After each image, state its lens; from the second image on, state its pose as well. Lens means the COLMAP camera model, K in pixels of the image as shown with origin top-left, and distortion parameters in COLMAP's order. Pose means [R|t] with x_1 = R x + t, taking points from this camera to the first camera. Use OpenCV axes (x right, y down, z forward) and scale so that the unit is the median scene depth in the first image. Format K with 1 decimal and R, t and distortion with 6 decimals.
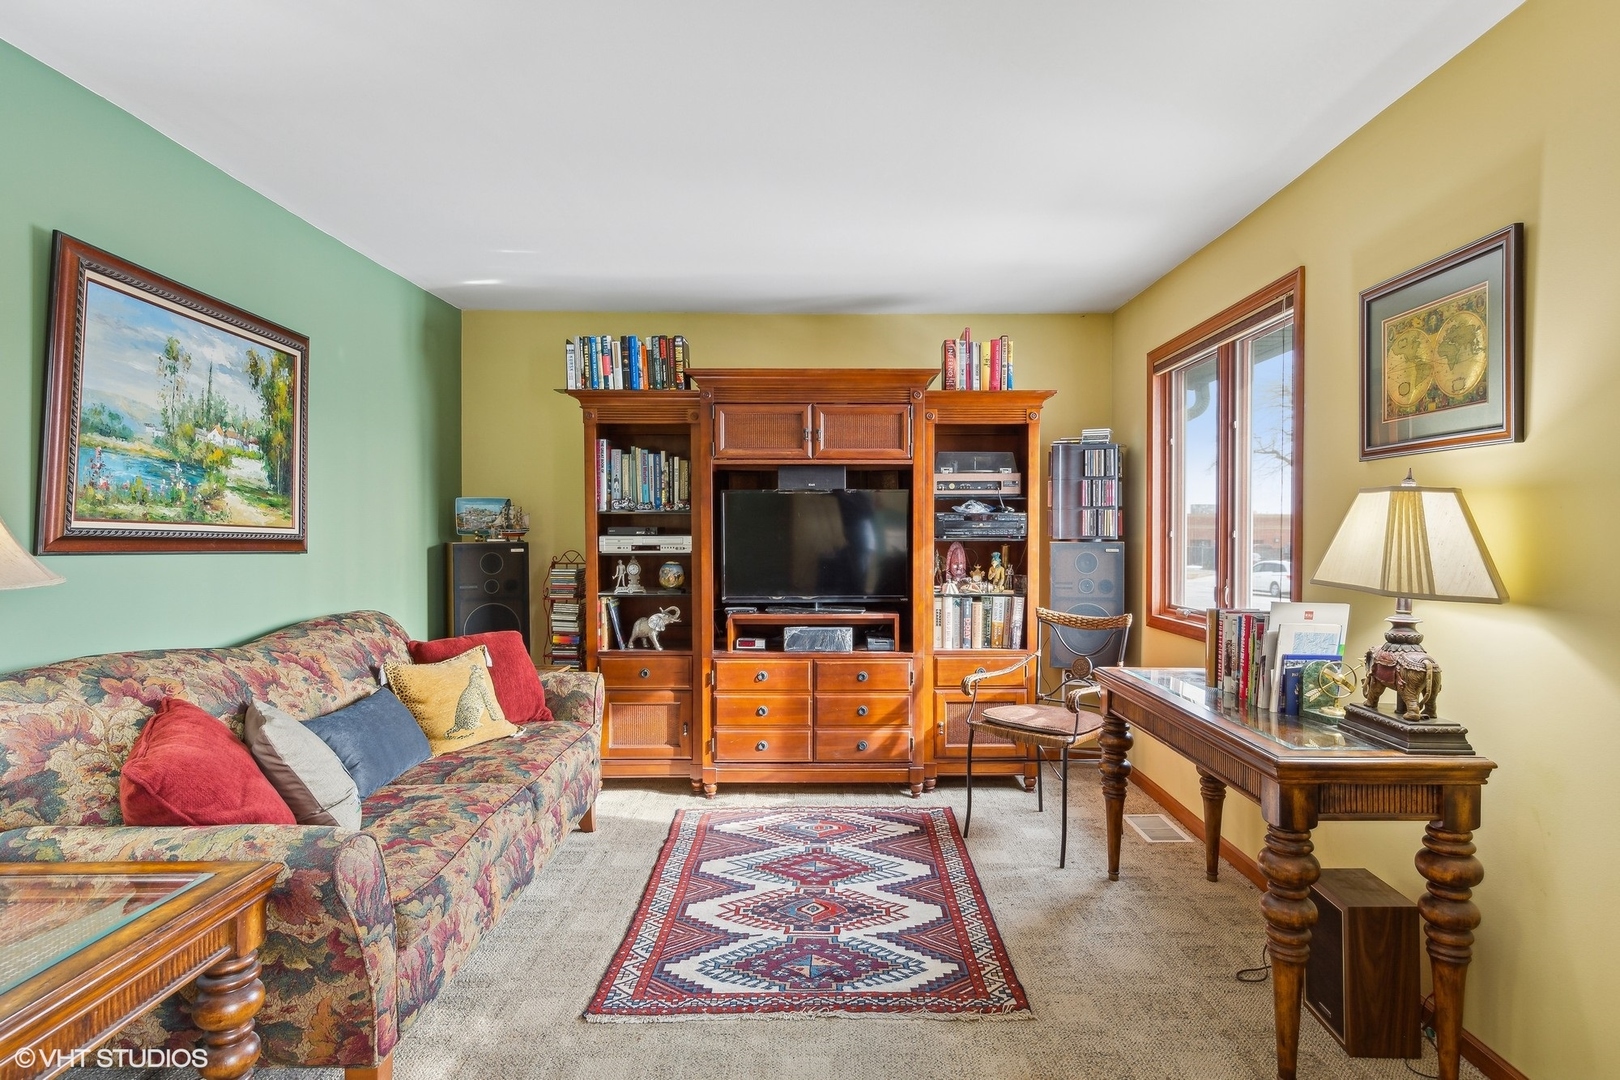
lens RADIAL K [[900.0, 0, 840.9], [0, 900.0, 539.2], [0, 0, 1]] dist [0.007743, -0.001842]
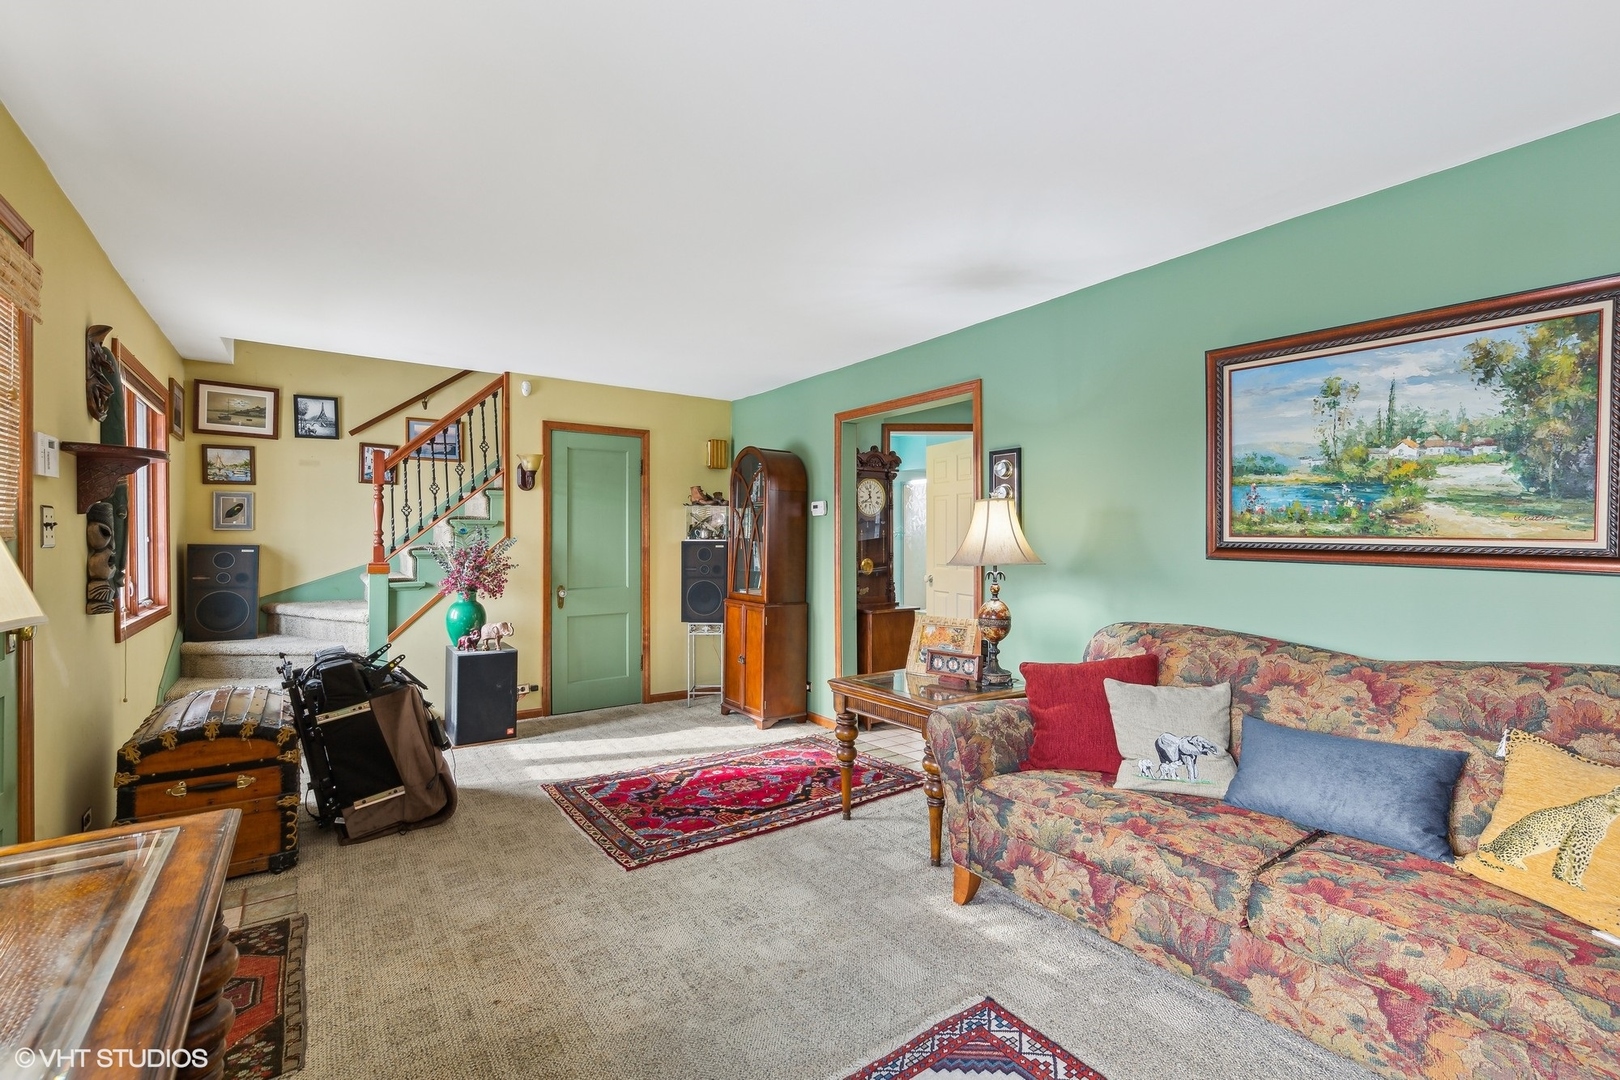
lens RADIAL K [[676.2, 0, 815.5], [0, 676.2, 536.0], [0, 0, 1]] dist [-0.000309, -0.000067]
pose [[-0.811251, -0.003941, -0.584685, 0.211615], [-0.003691, 0.999992, -0.001619, -0.010953], [0.584687, 0.000845, -0.811259, 0.916832]]
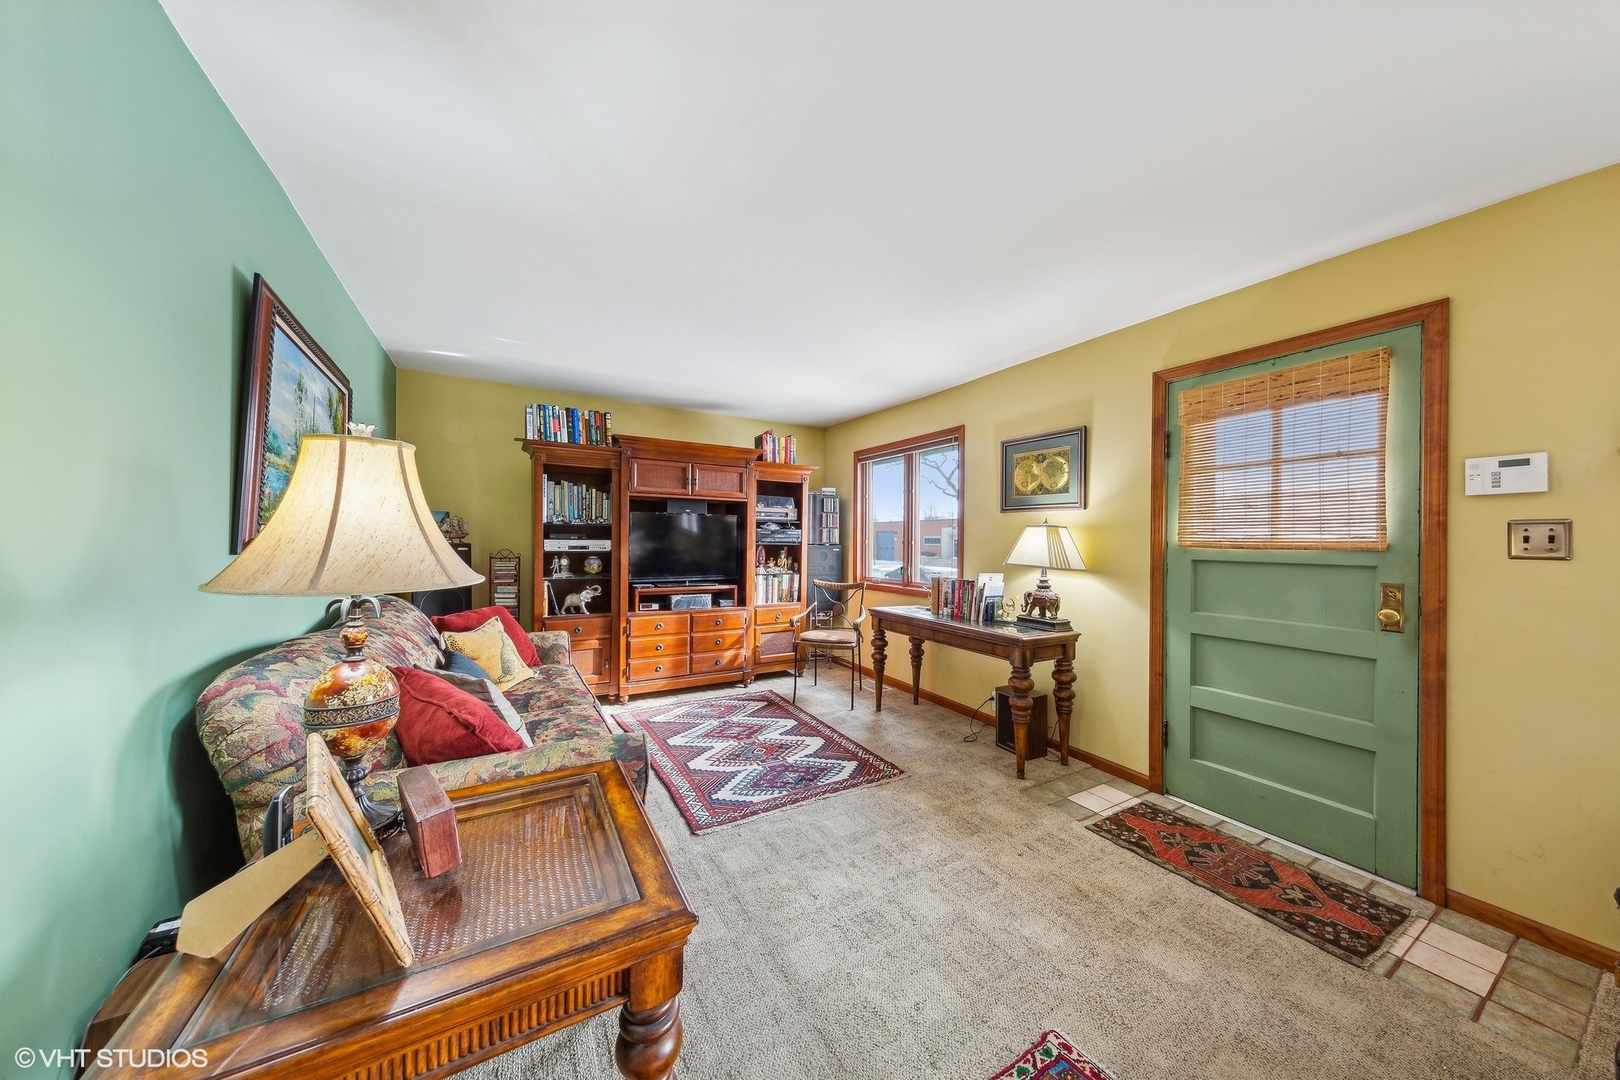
lens RADIAL K [[520.7, 0, 810.0], [0, 520.7, 540.0], [0, 0, 1]] dist [0.014789, -0.000021]
pose [[0.869713, 0.010665, 0.493443, -0.345747], [-0.008964, 0.999943, -0.005814, -0.001882], [-0.493477, 0.000633, 0.869759, 0.038437]]
